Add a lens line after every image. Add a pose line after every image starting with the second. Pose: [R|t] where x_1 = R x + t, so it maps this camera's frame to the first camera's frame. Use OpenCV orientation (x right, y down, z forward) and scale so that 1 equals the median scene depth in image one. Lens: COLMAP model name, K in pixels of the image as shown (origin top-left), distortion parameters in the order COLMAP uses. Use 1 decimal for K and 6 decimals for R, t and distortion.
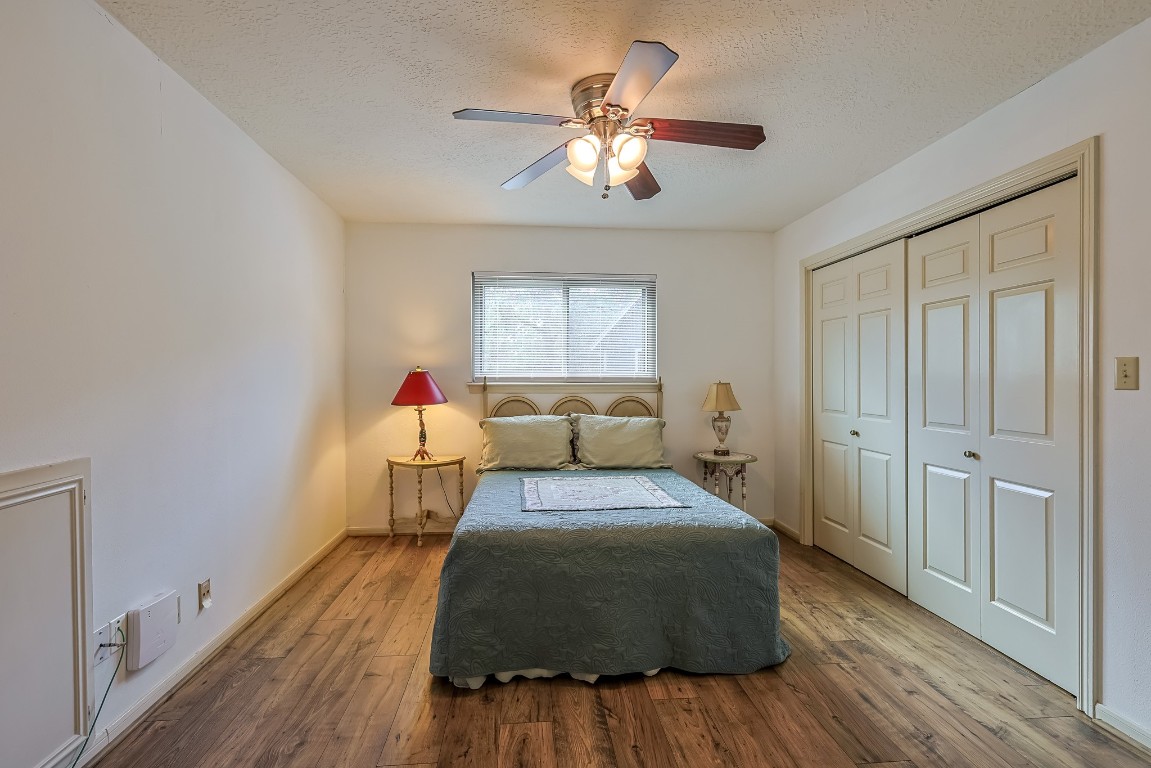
lens RADIAL K [[499.0, 0, 573.7], [0, 499.0, 383.1], [0, 0, 1]] dist [0.002850, 0.000950]
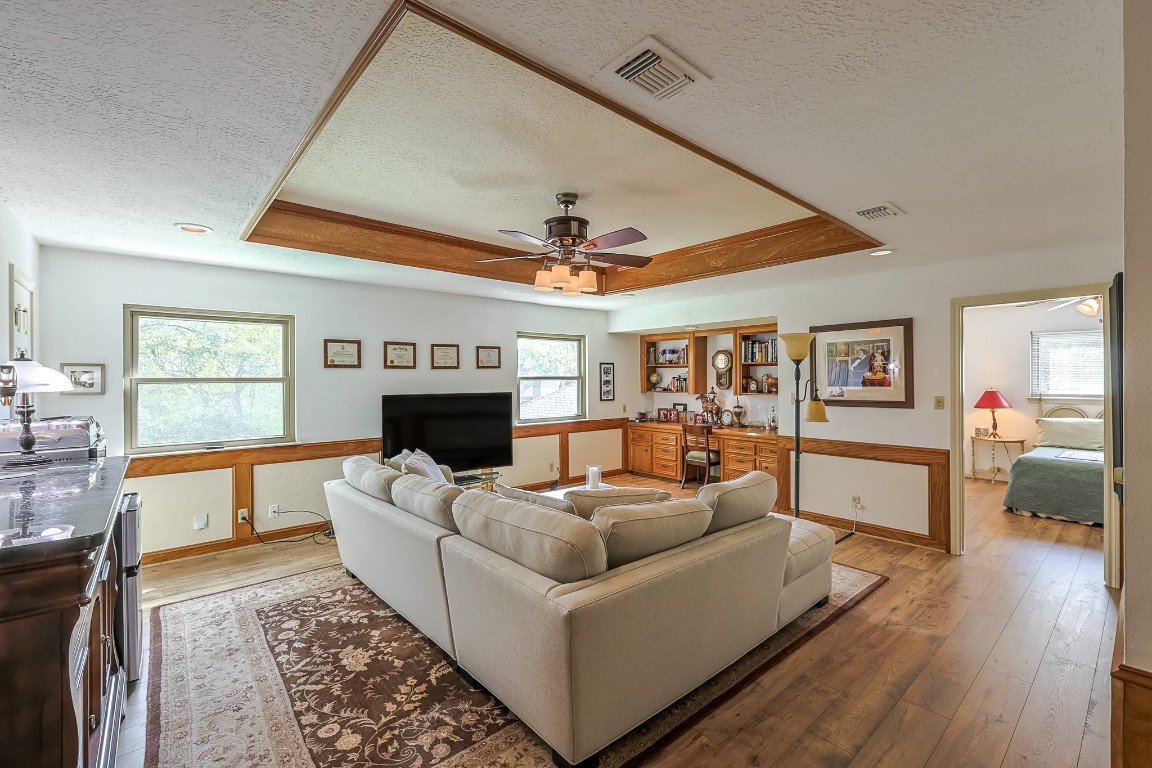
lens RADIAL K [[499.4, 0, 571.3], [0, 499.4, 382.4], [0, 0, 1]] dist [0.002850, 0.000950]
pose [[0.566642, -0.002112, -0.823962, 0.343430], [0.000638, 0.999998, -0.002124, -0.051771], [0.823964, 0.000678, 0.566642, -1.368247]]
